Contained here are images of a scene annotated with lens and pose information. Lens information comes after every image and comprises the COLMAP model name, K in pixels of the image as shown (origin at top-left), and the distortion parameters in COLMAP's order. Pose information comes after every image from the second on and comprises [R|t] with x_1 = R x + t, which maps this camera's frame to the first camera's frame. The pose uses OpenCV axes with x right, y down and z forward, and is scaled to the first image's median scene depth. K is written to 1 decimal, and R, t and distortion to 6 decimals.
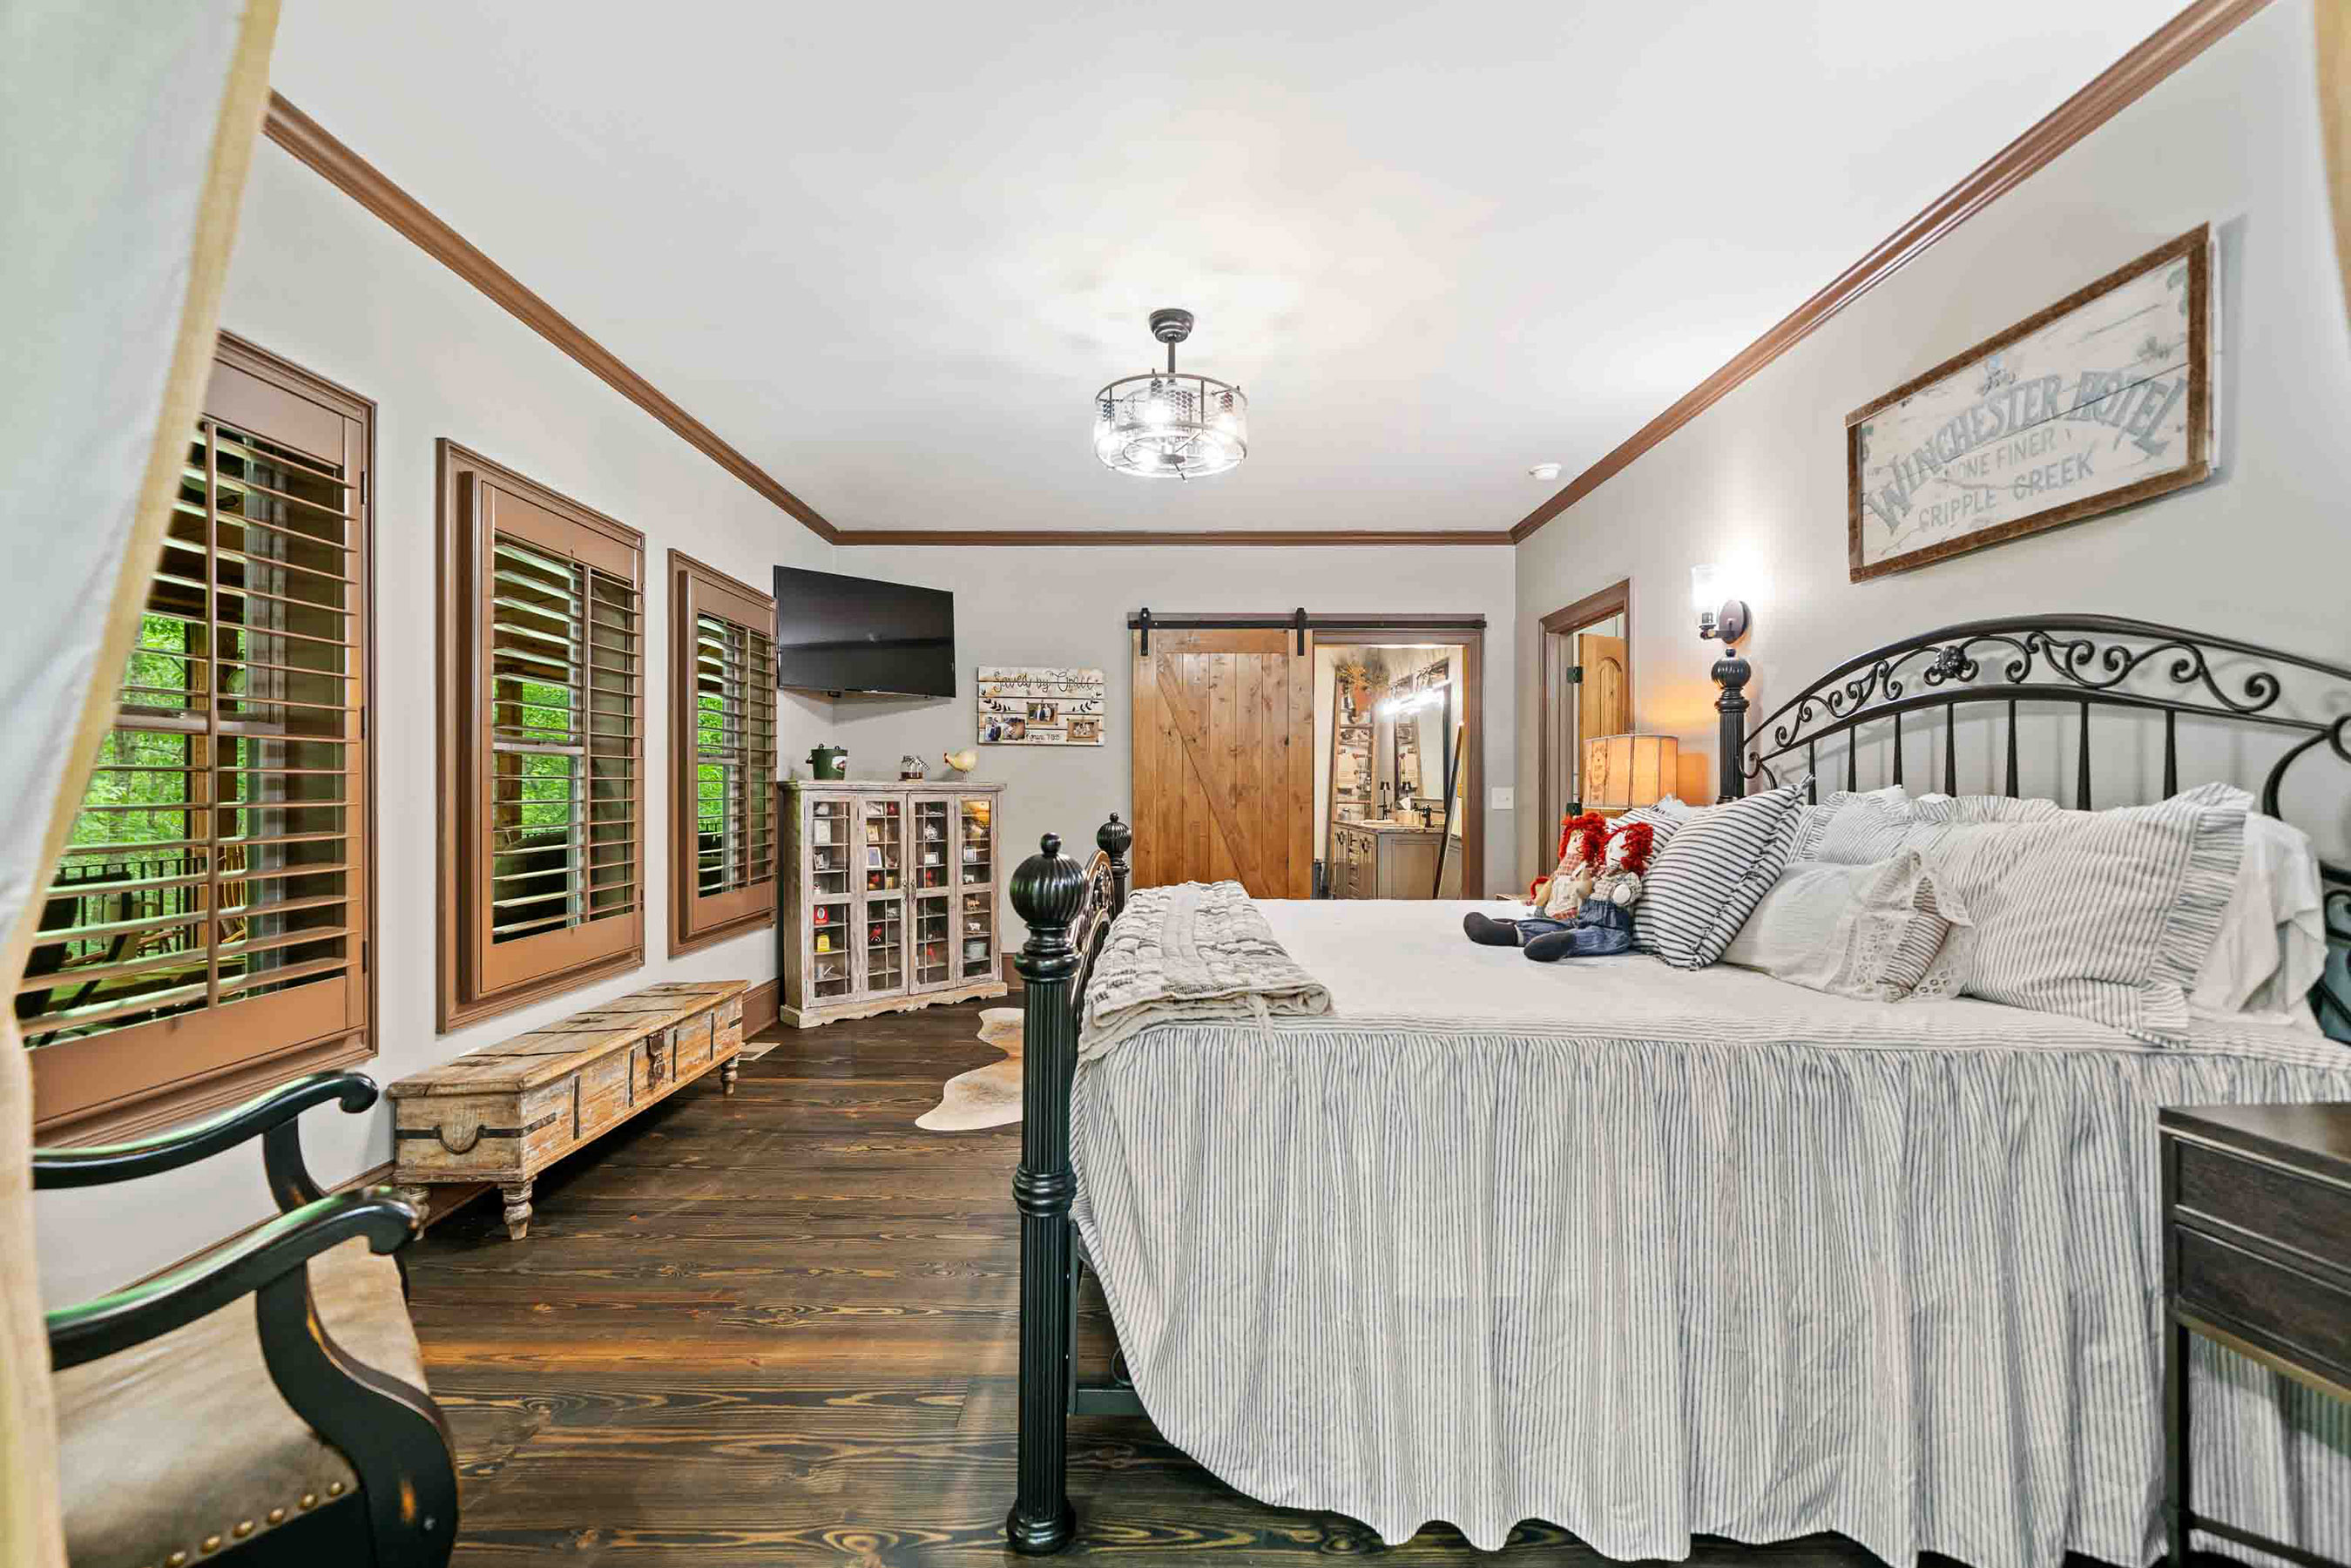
lens RADIAL K [[1008.0, 0, 1176.8], [0, 1008.0, 781.2], [0, 0, 1]] dist [0.000728, 0.000226]
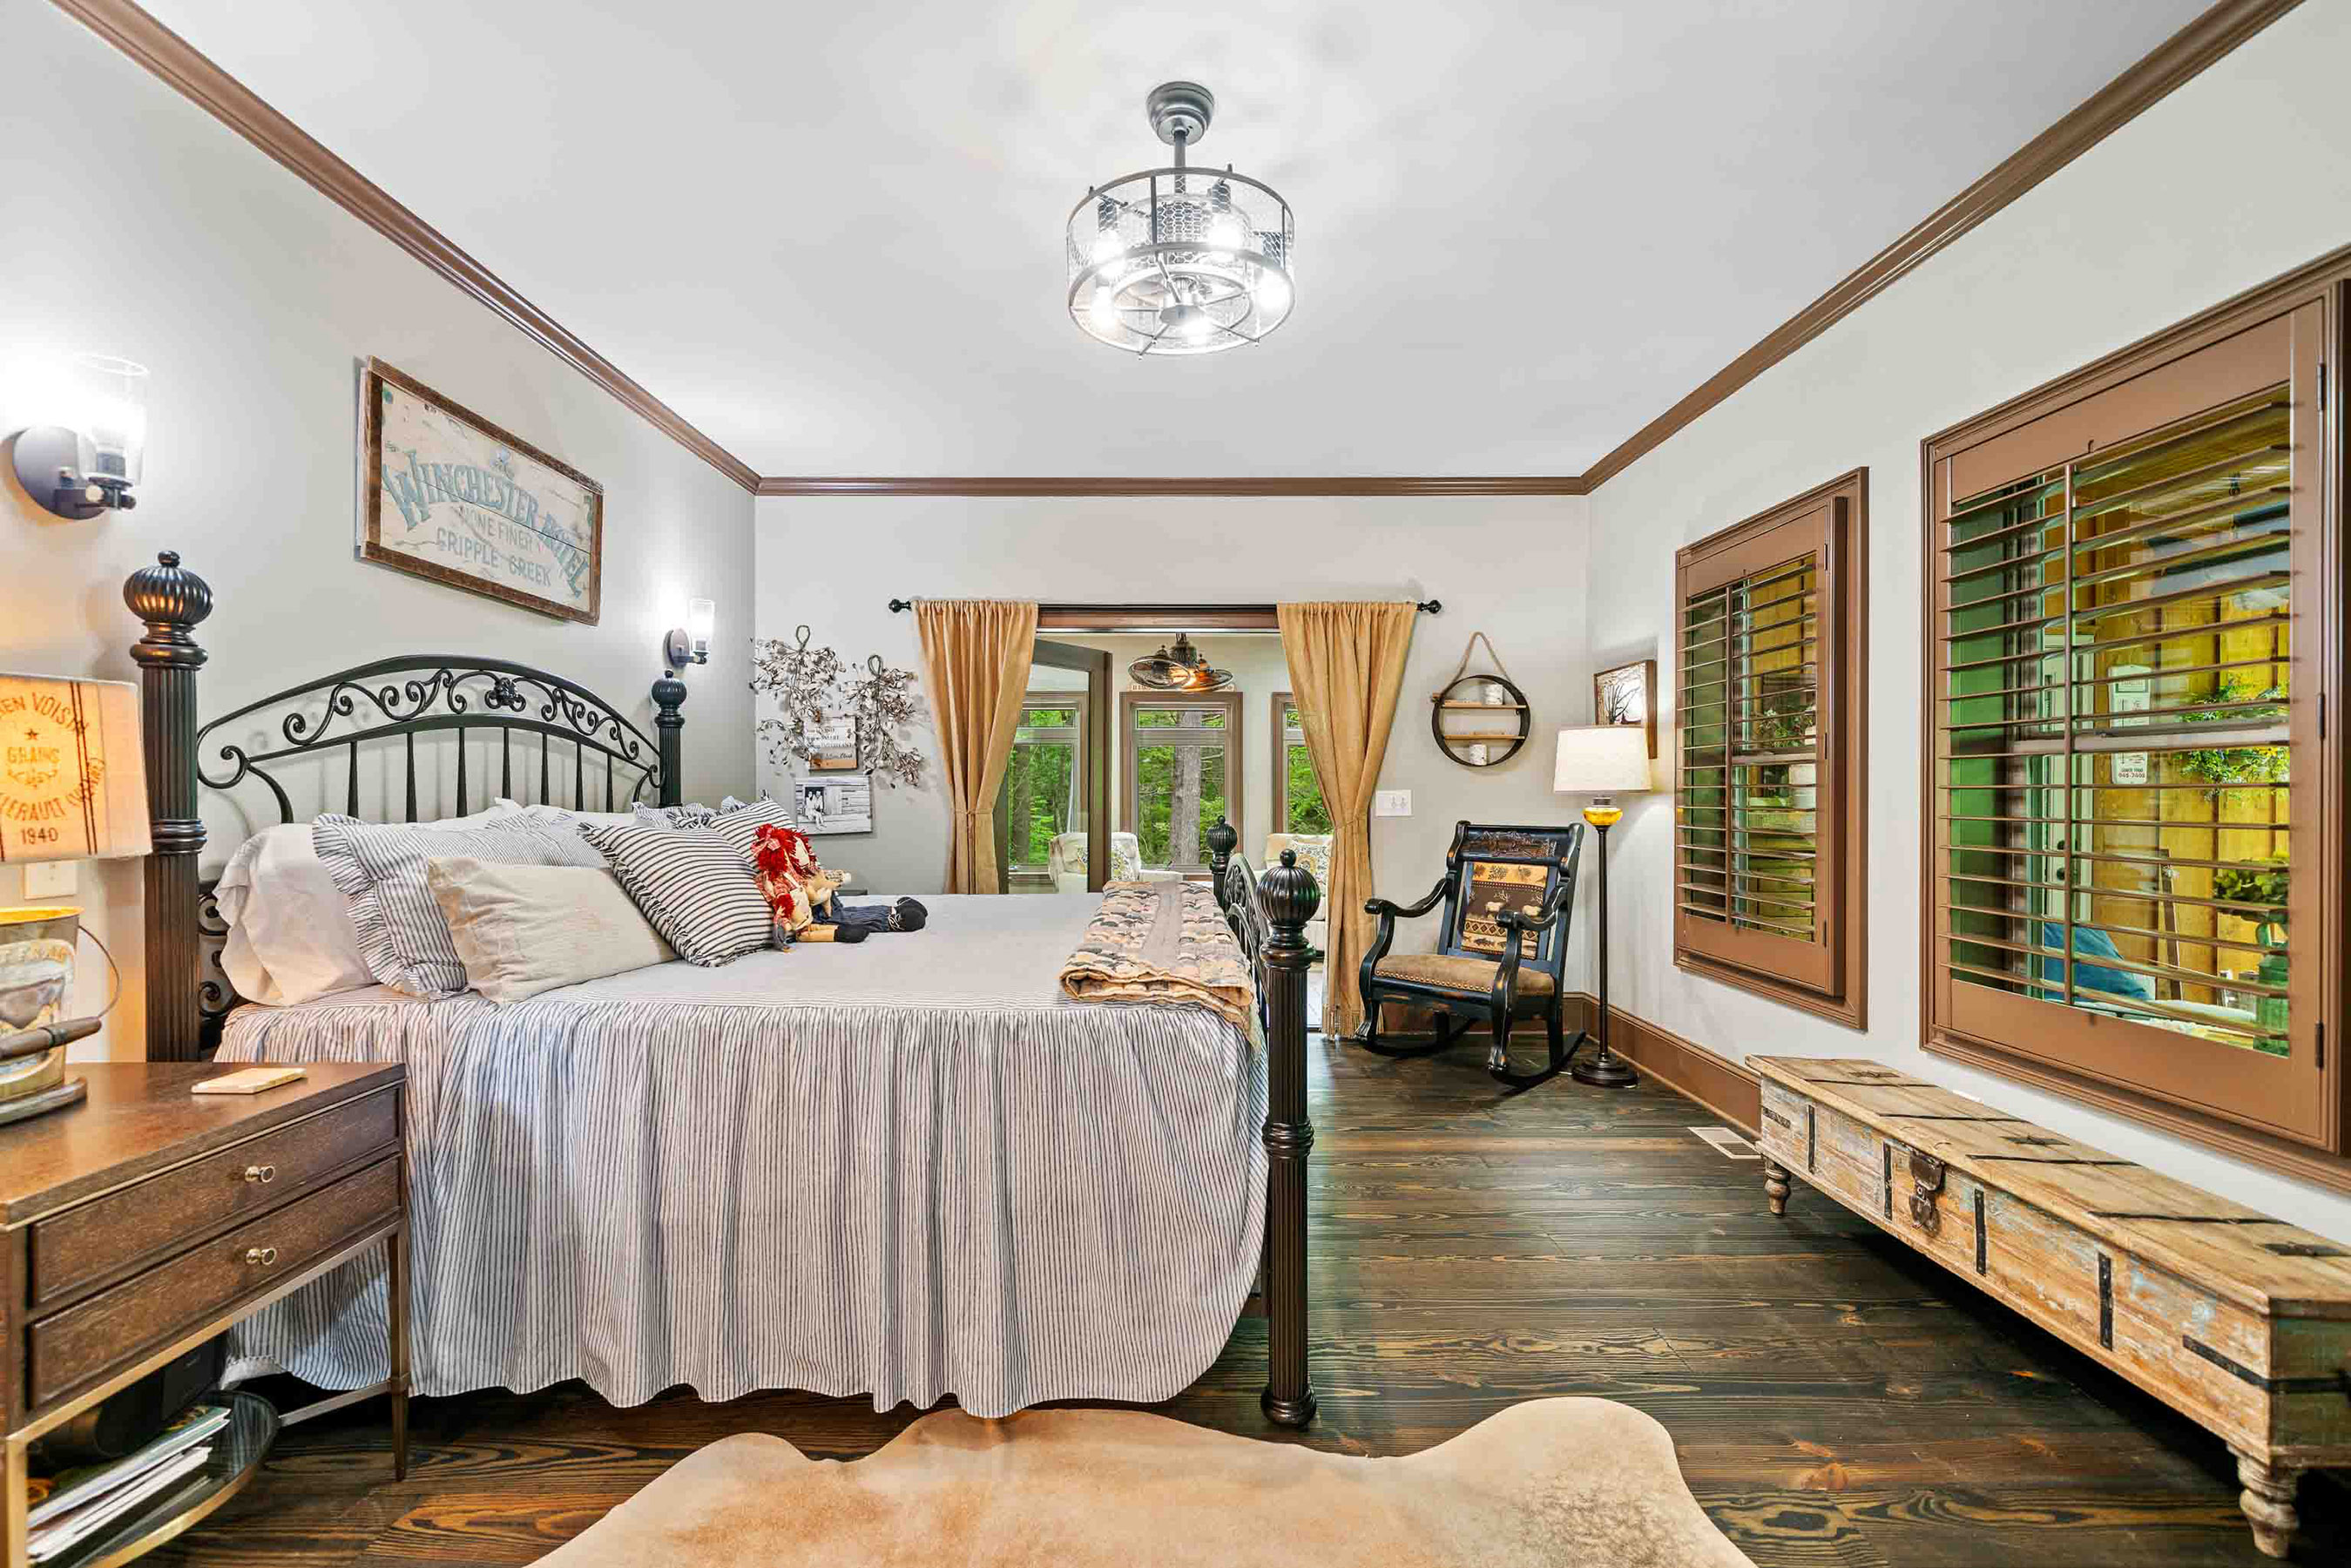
lens RADIAL K [[1008.0, 0, 1125.8], [0, 1008.0, 796.8], [0, 0, 1]] dist [0.000728, 0.000226]
pose [[-0.999251, 0.000964, 0.038682, 0.006576], [0.001022, 0.999998, 0.001465, 0.002240], [-0.038680, 0.001503, -0.999251, 1.914092]]
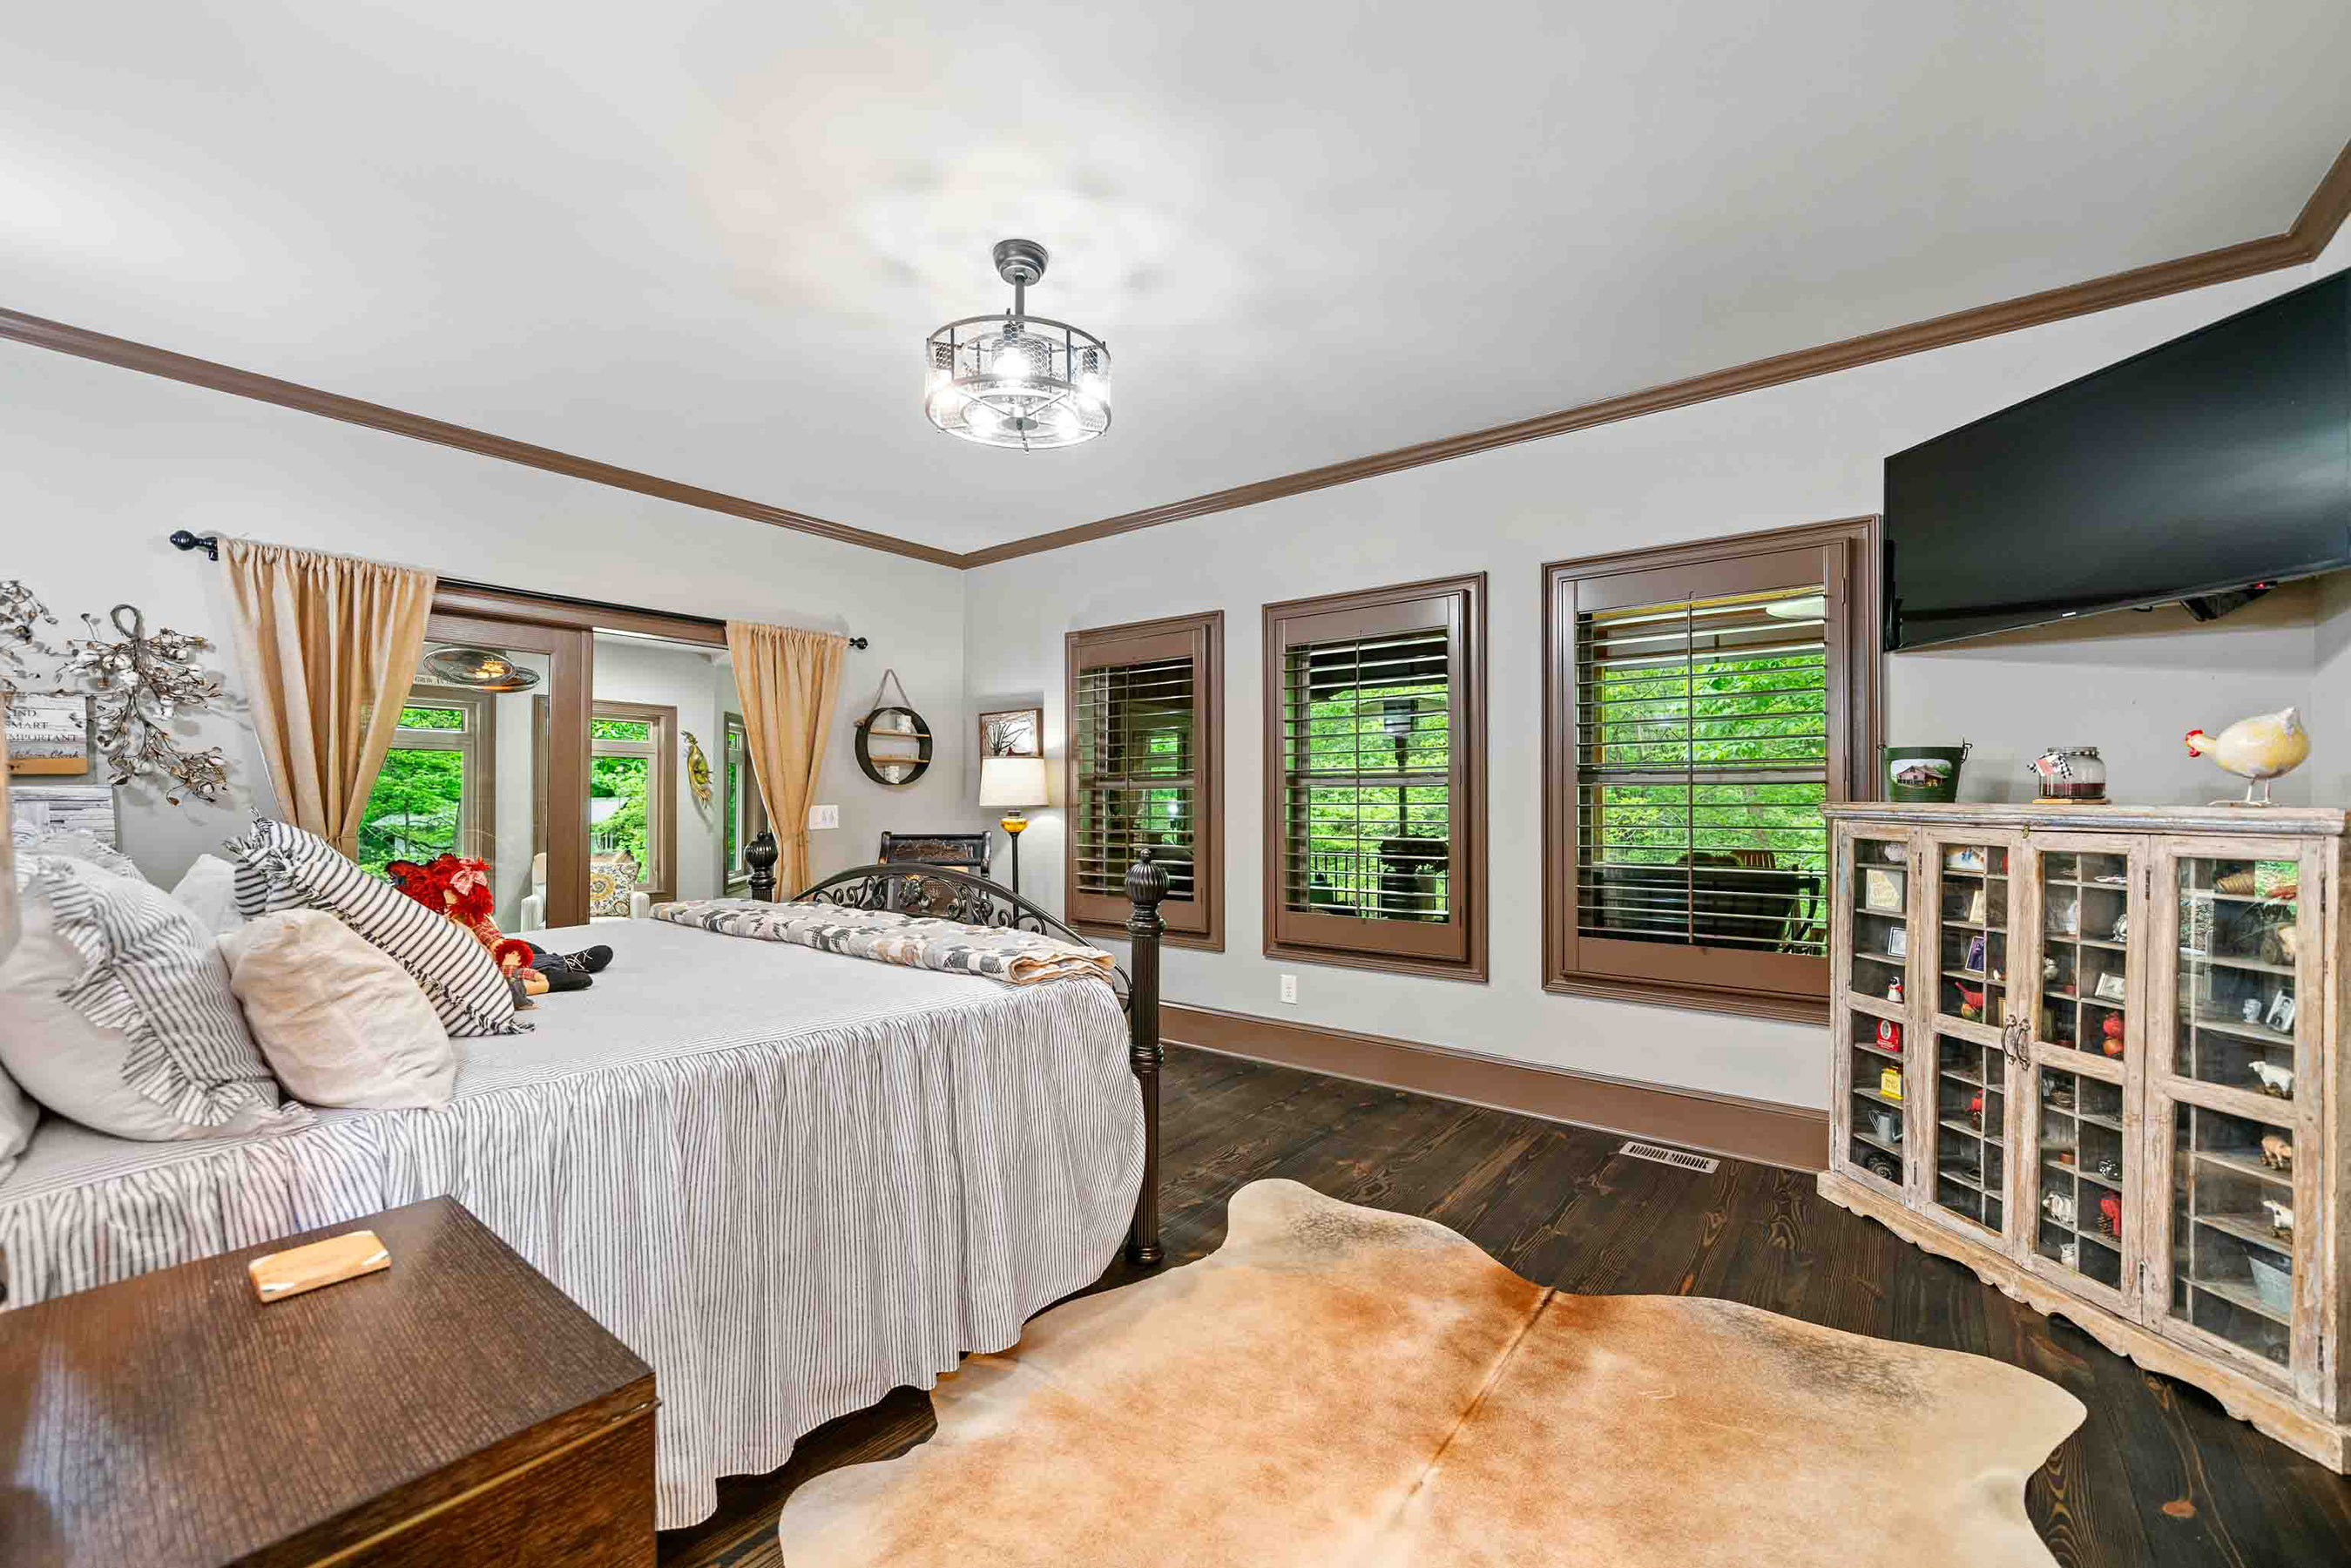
lens RADIAL K [[985.1, 0, 1164.6], [0, 985.1, 794.3], [0, 0, 1]] dist [-0.000303, 0.000001]
pose [[-0.632712, -0.004507, -0.774374, 0.626506], [0.005767, 0.999928, -0.010531, -0.004187], [0.774365, -0.011129, -0.632641, 1.832044]]
